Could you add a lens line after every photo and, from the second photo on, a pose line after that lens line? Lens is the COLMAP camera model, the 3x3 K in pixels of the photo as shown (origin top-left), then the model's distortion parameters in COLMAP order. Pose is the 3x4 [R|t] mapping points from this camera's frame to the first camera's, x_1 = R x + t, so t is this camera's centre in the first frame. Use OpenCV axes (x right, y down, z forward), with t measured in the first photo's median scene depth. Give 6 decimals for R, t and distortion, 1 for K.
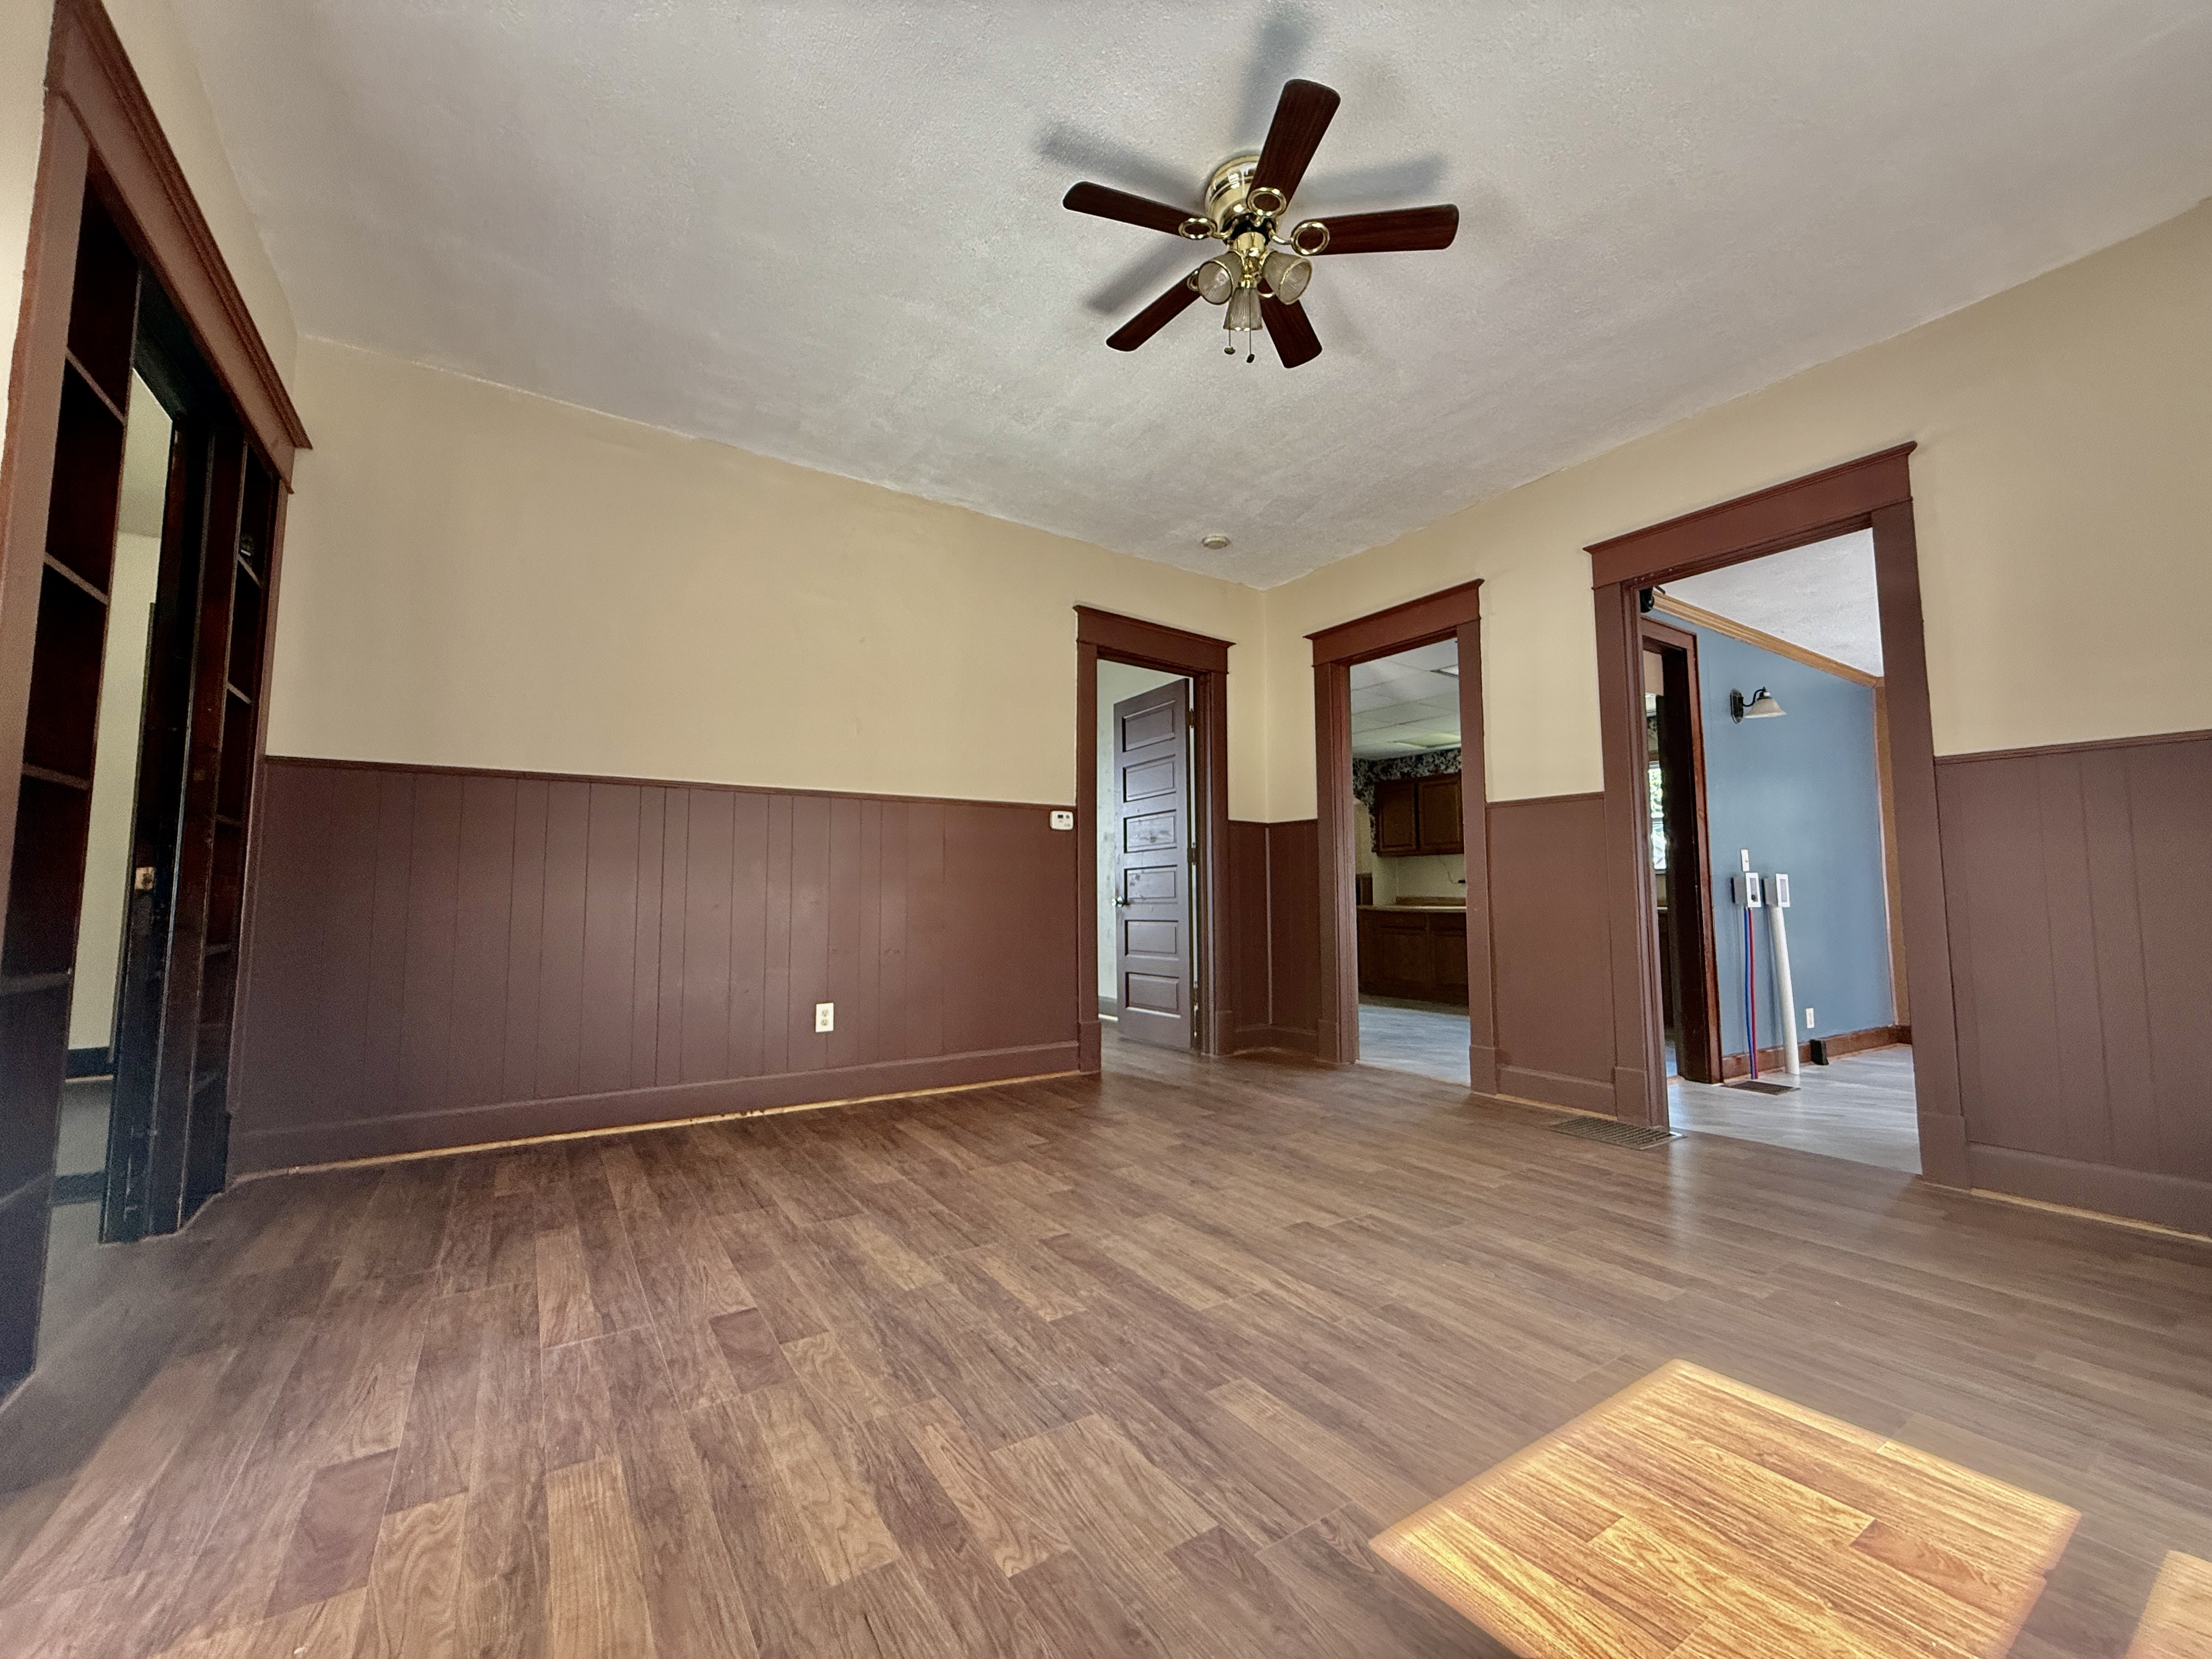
lens RADIAL K [[892.0, 0, 1106.0], [0, 892.0, 829.5], [0, 0, 1]] dist [-0.000527, -0.000060]
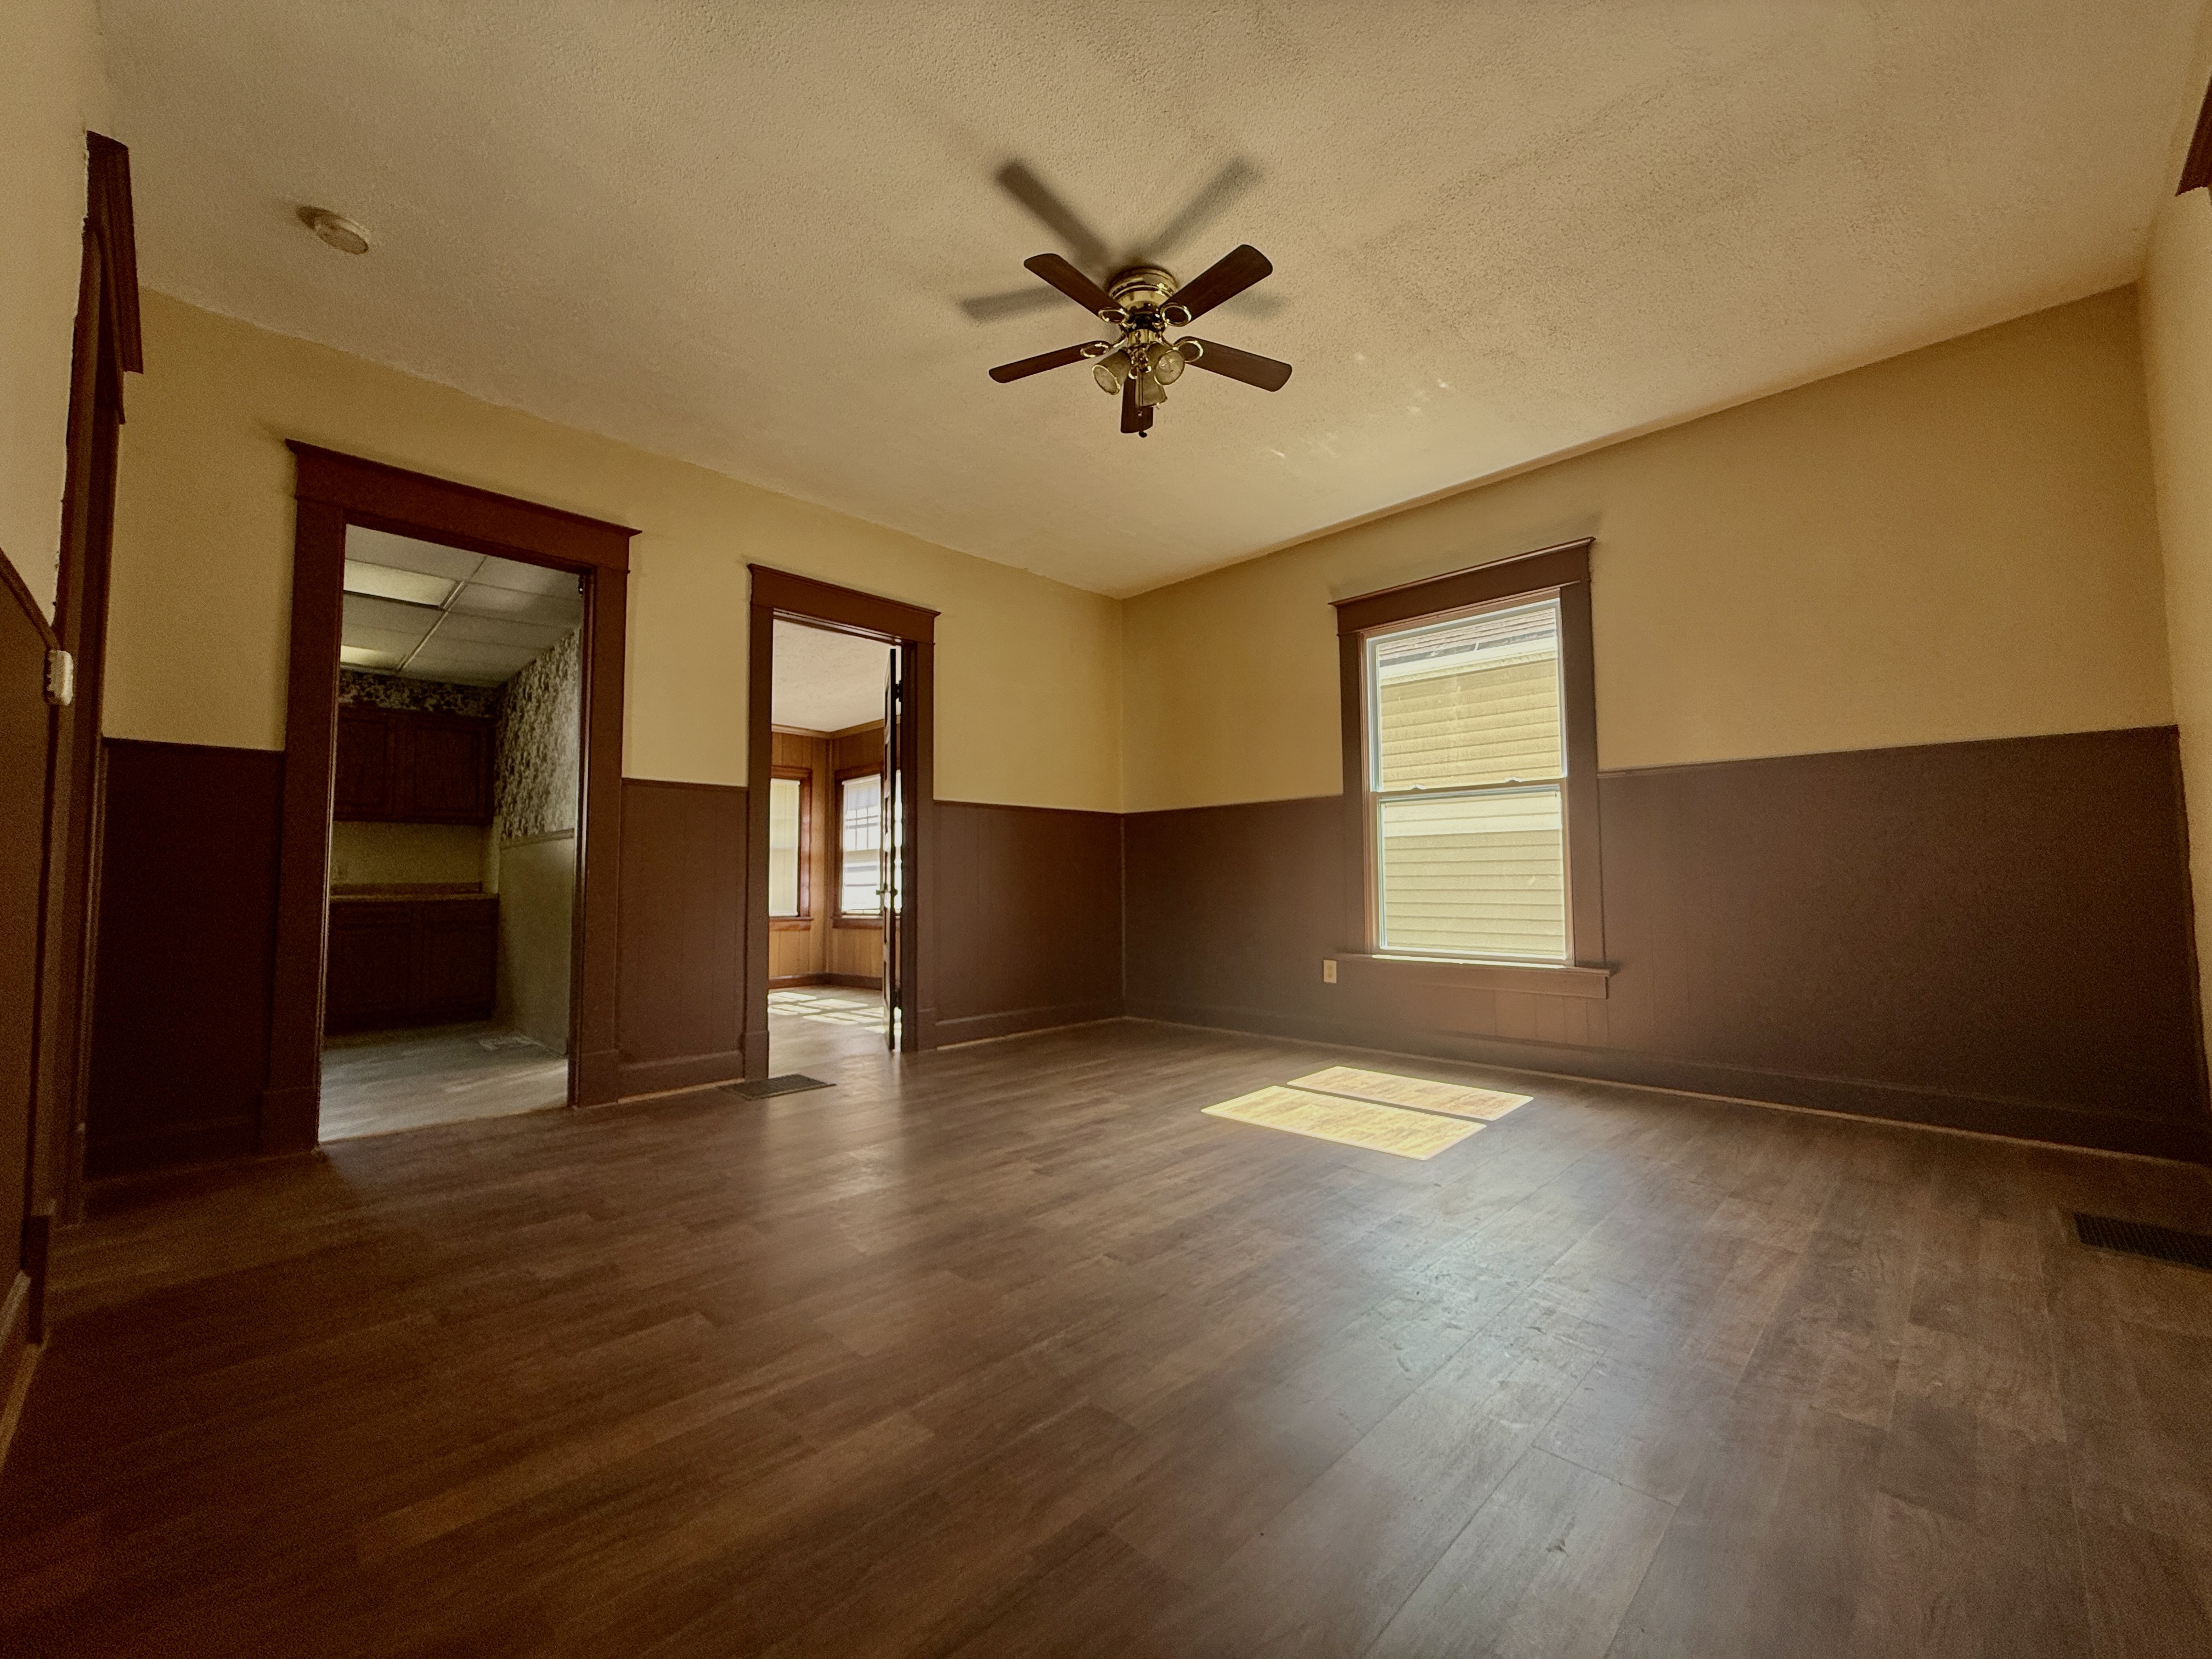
lens RADIAL K [[892.0, 0, 1106.0], [0, 892.0, 829.5], [0, 0, 1]] dist [-0.000527, -0.000060]
pose [[-0.208270, 0.057831, 0.976360, -0.939679], [-0.066285, 0.995121, -0.073082, 0.098007], [-0.975823, -0.079939, -0.203420, 1.221712]]
